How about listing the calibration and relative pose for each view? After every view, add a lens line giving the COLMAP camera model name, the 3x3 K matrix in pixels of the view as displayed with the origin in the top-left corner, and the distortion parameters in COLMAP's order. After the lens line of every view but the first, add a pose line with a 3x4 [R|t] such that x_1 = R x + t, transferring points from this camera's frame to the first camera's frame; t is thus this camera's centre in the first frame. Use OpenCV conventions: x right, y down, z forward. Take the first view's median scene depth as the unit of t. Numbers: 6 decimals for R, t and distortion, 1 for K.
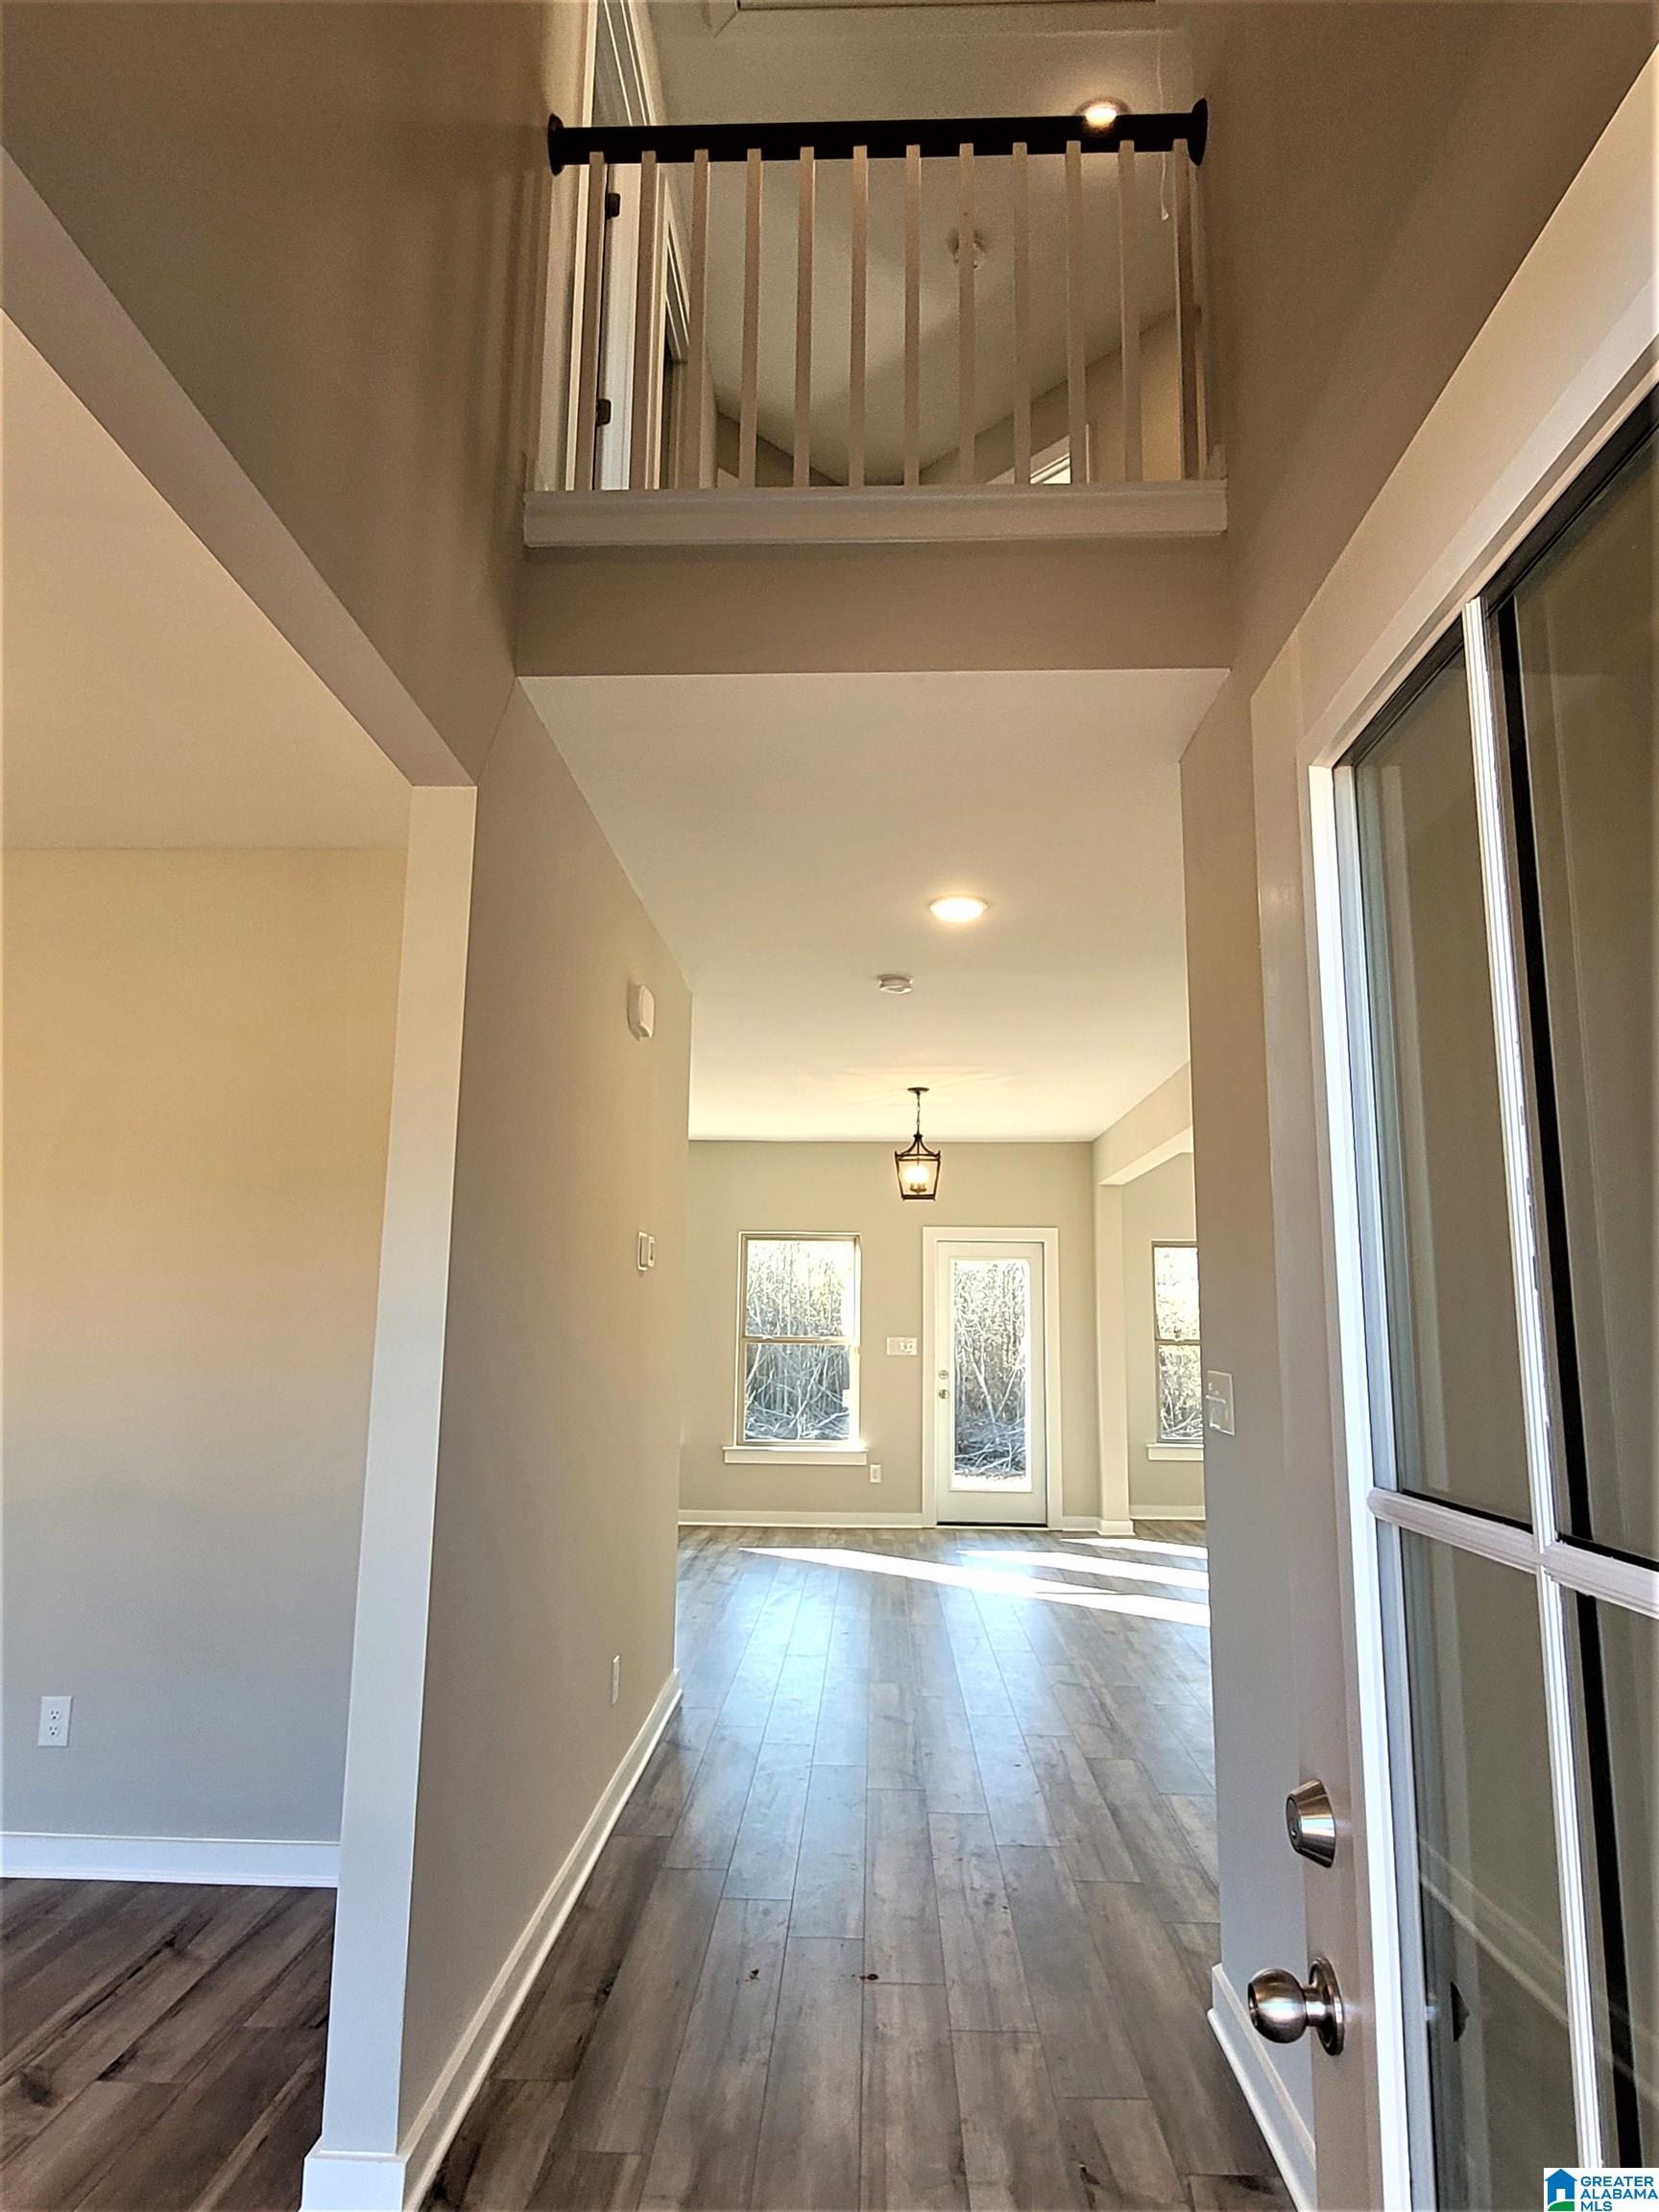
lens RADIAL K [[1329.6, 0, 847.0], [0, 1329.6, 1101.5], [0, 0, 1]] dist [0.000697, 0.001364]
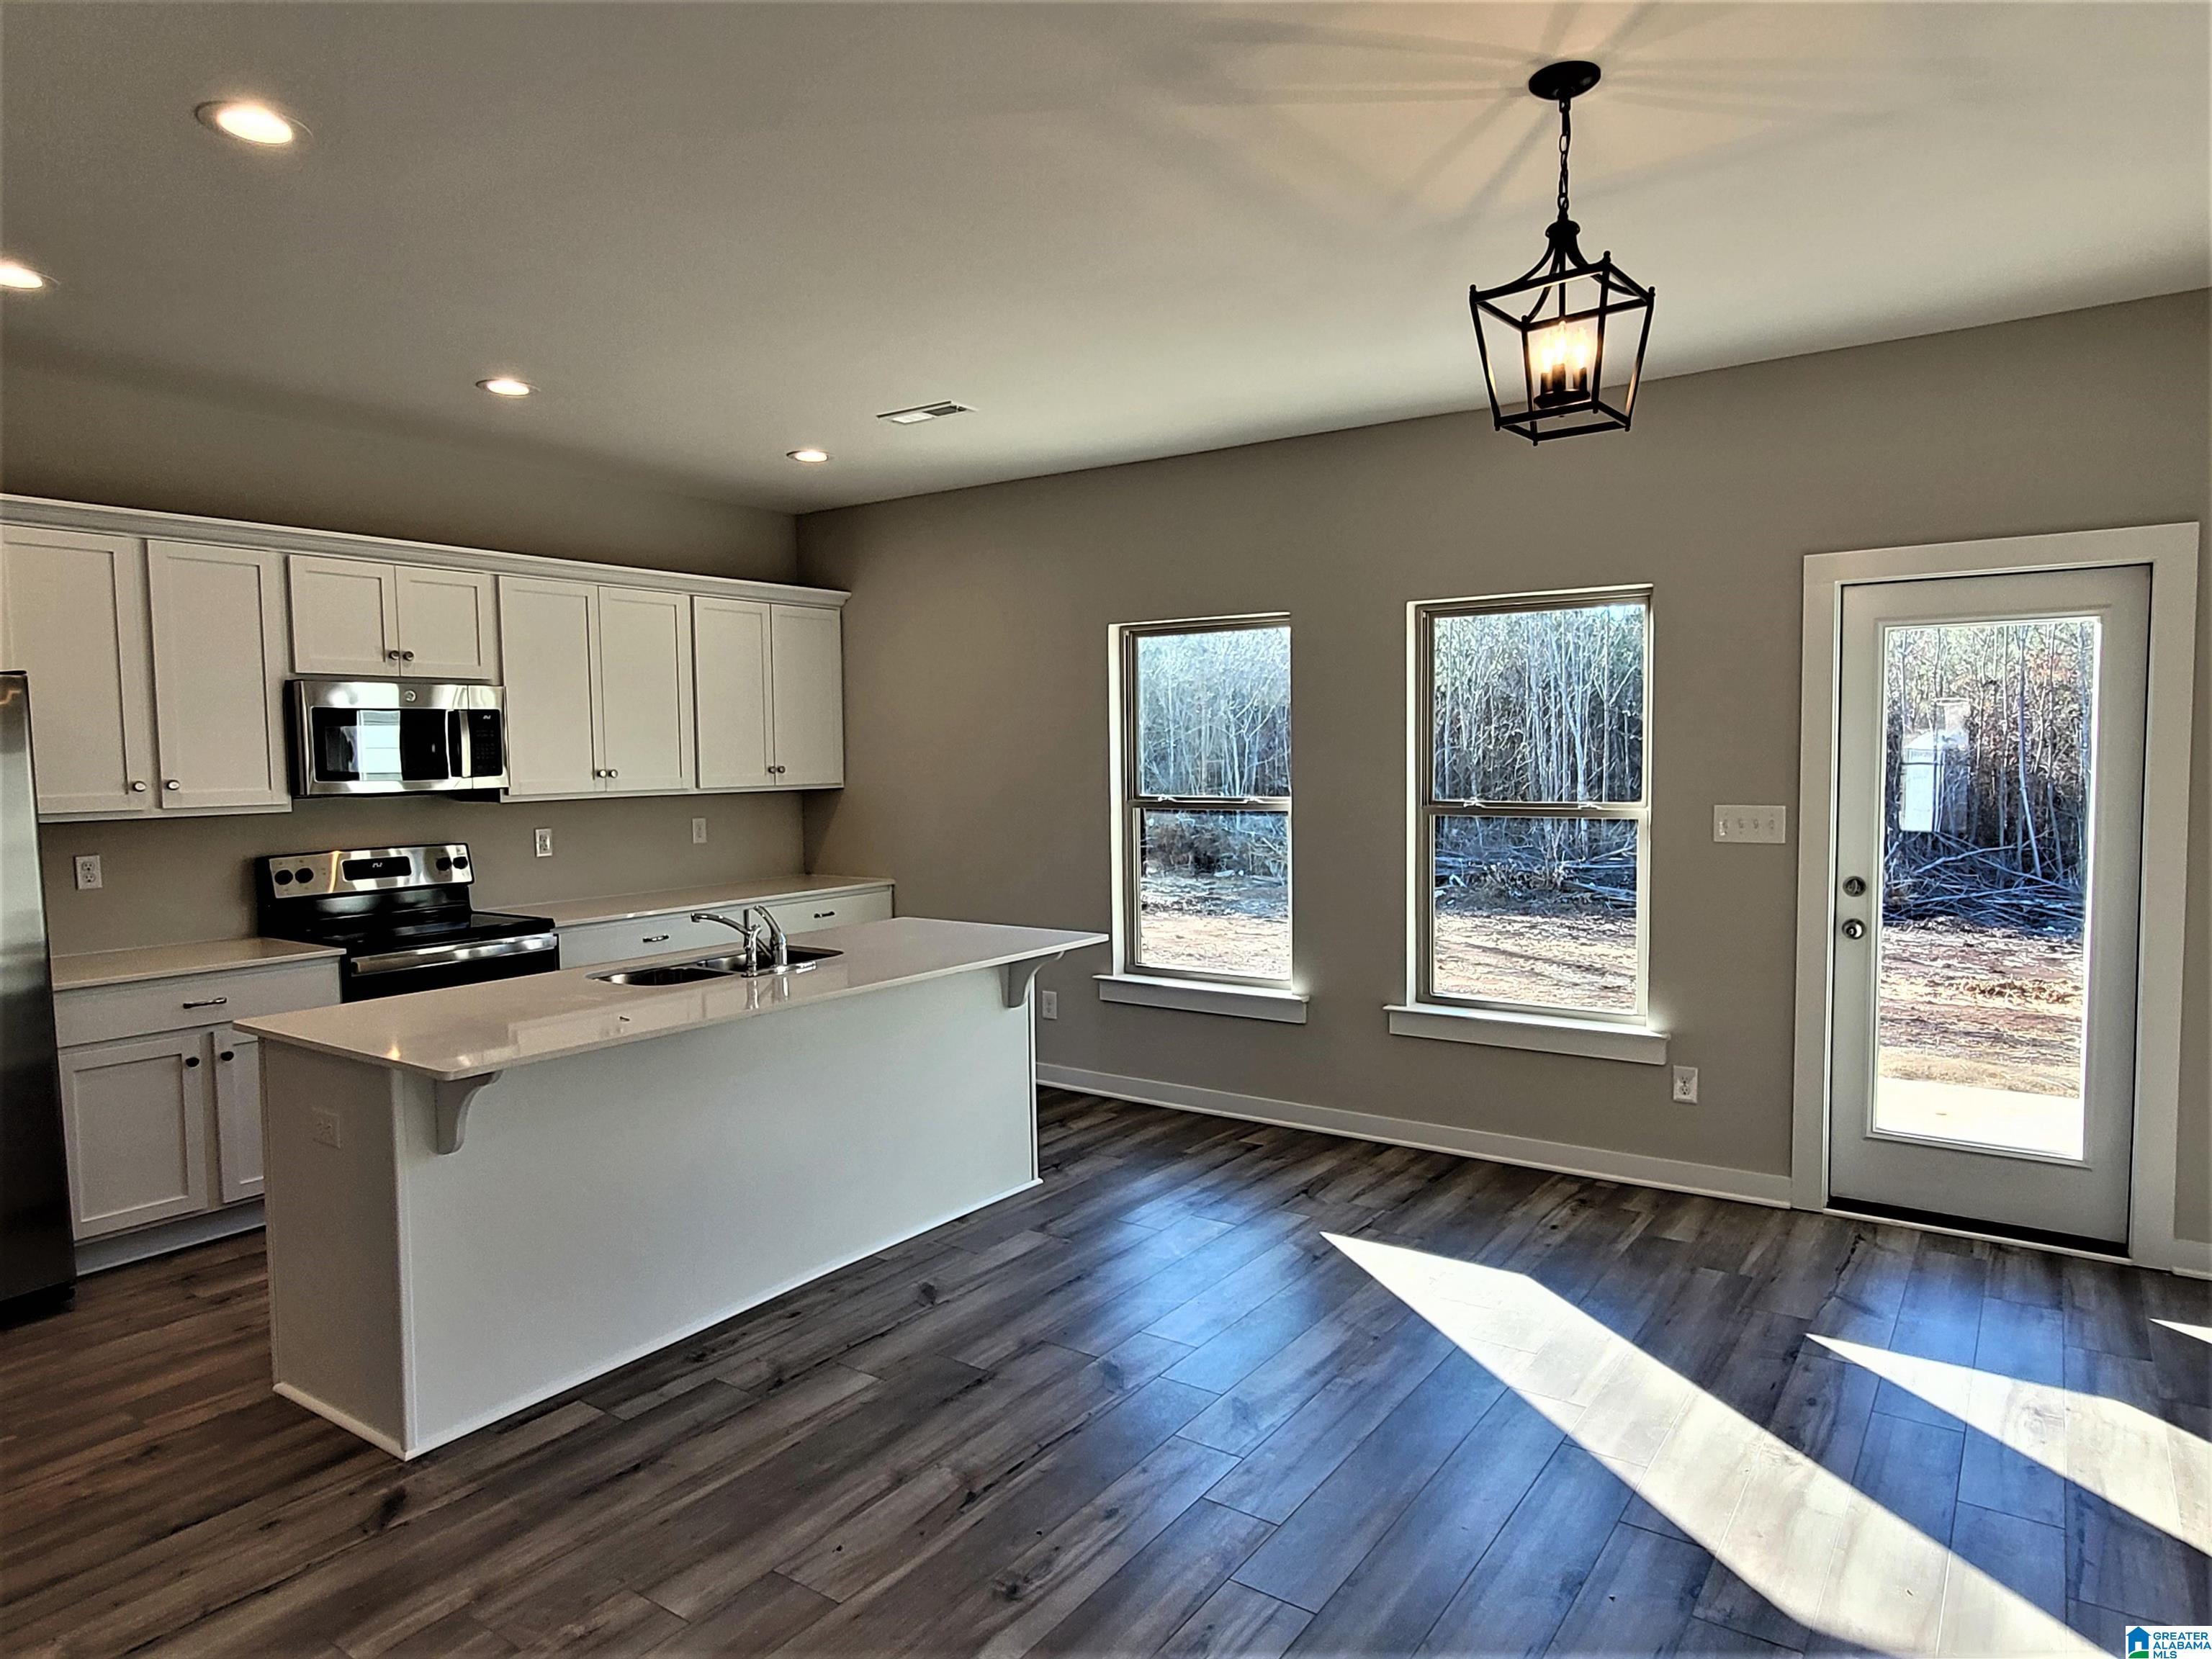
lens RADIAL K [[1383.4, 0, 1106.0], [0, 1383.4, 829.5], [0, 0, 1]] dist [0.002682, 0.000456]
pose [[0.842924, 0.010668, -0.537926, 0.112745], [0.107935, 0.976126, 0.188491, 0.073721], [0.527094, -0.216945, 0.821649, 0.499643]]
